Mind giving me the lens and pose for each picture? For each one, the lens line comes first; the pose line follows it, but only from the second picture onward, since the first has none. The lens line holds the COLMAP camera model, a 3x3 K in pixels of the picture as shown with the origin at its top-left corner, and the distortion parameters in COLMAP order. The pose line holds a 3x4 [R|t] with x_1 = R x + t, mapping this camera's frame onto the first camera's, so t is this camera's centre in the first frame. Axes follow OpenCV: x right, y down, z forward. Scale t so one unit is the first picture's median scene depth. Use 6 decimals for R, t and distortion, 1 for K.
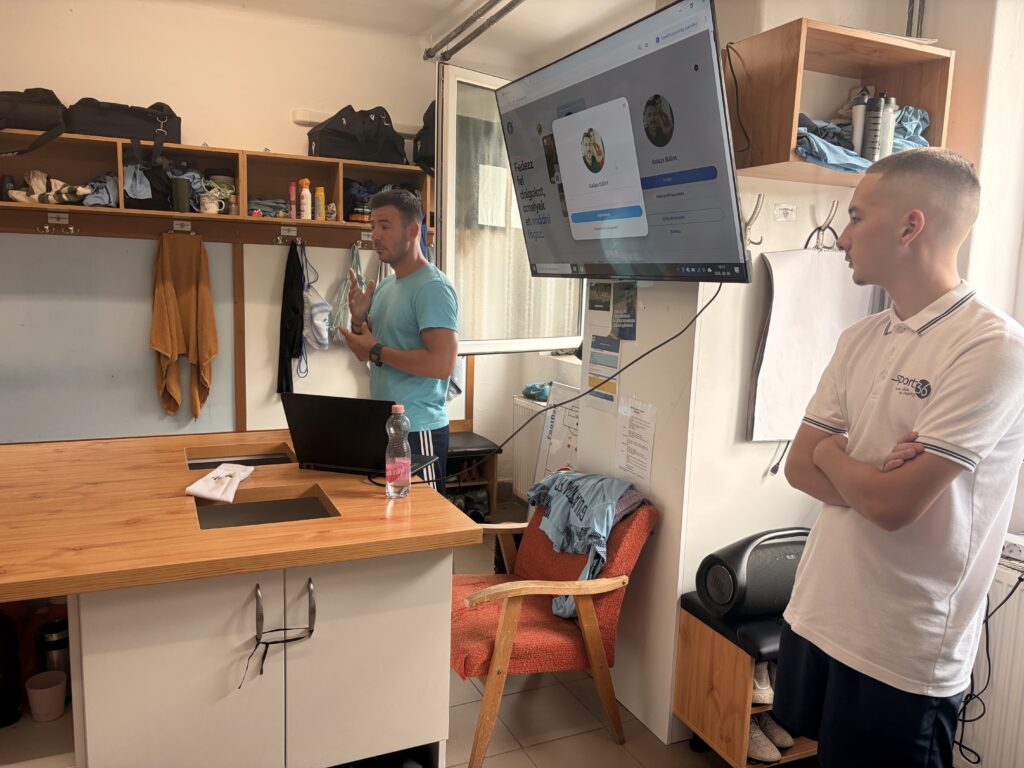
lens RADIAL K [[772.9, 0, 506.1], [0, 772.9, 381.4], [0, 0, 1]] dist [0.046206, -0.053257]
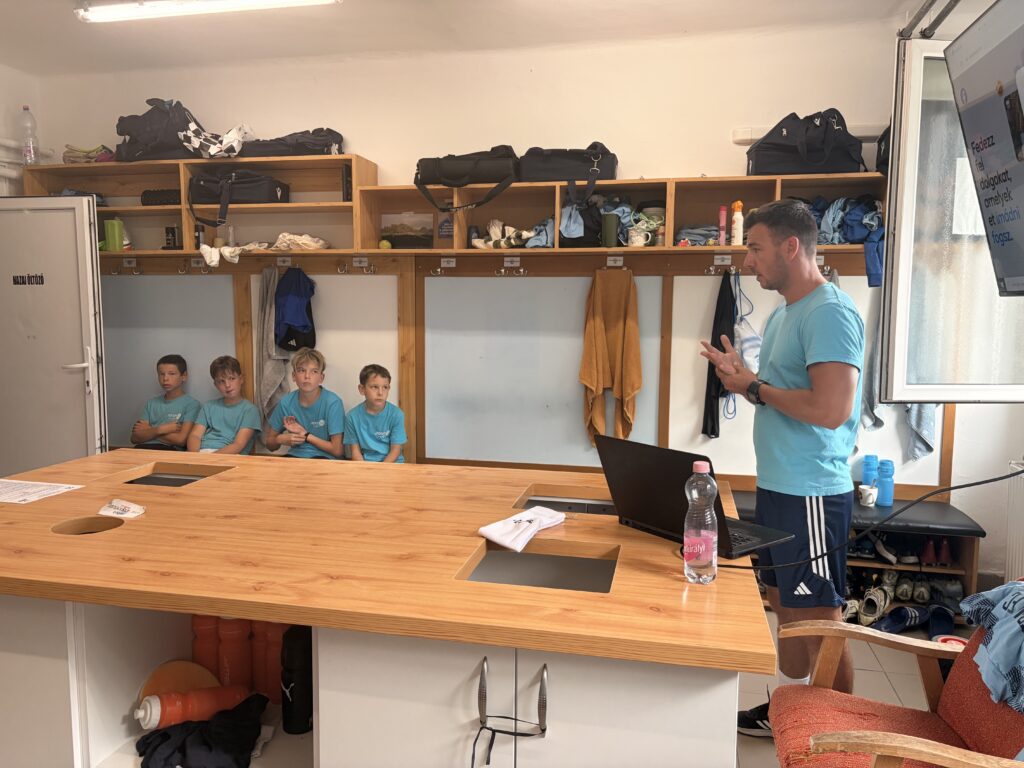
lens RADIAL K [[772.9, 0, 506.7], [0, 772.9, 382.6], [0, 0, 1]] dist [0.046206, -0.053257]
pose [[0.800701, 0.034510, -0.598069, 0.086287], [-0.062908, 0.997663, -0.026654, -0.008213], [0.595752, 0.058965, 0.801001, 0.134724]]
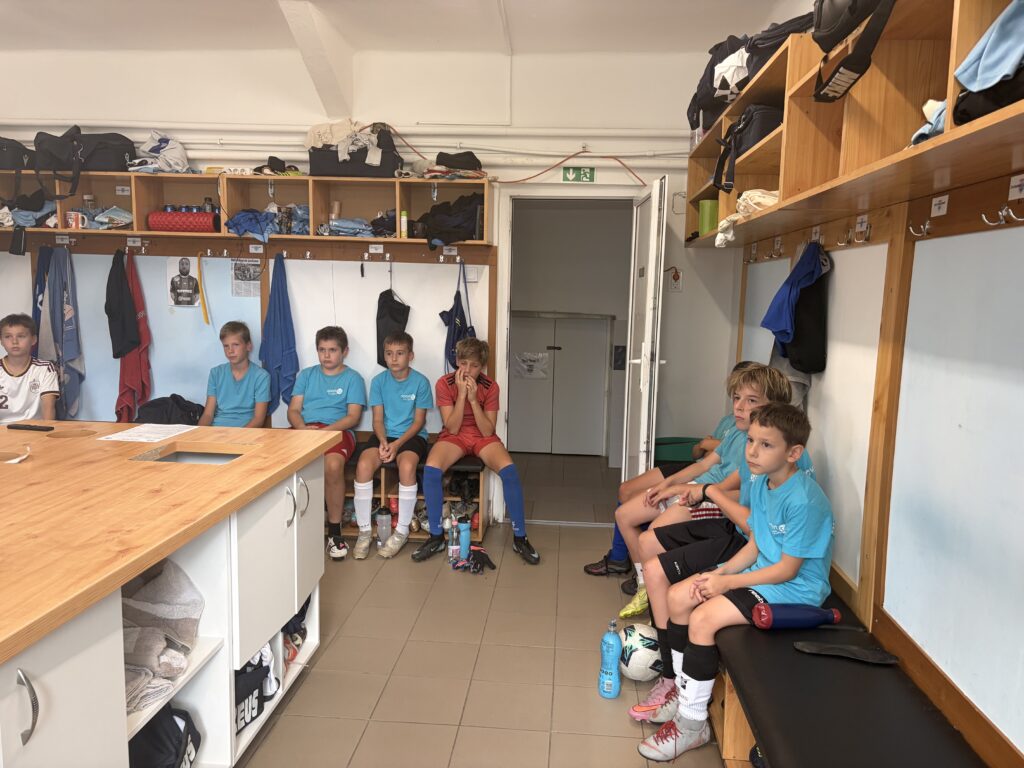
lens RADIAL K [[772.9, 0, 512.1], [0, 772.9, 386.5], [0, 0, 1]] dist [0.046206, -0.053257]
pose [[-0.458431, 0.059221, -0.886755, -0.018297], [-0.166675, 0.974344, 0.151238, -0.111097], [0.872961, 0.217132, -0.436799, 0.880809]]
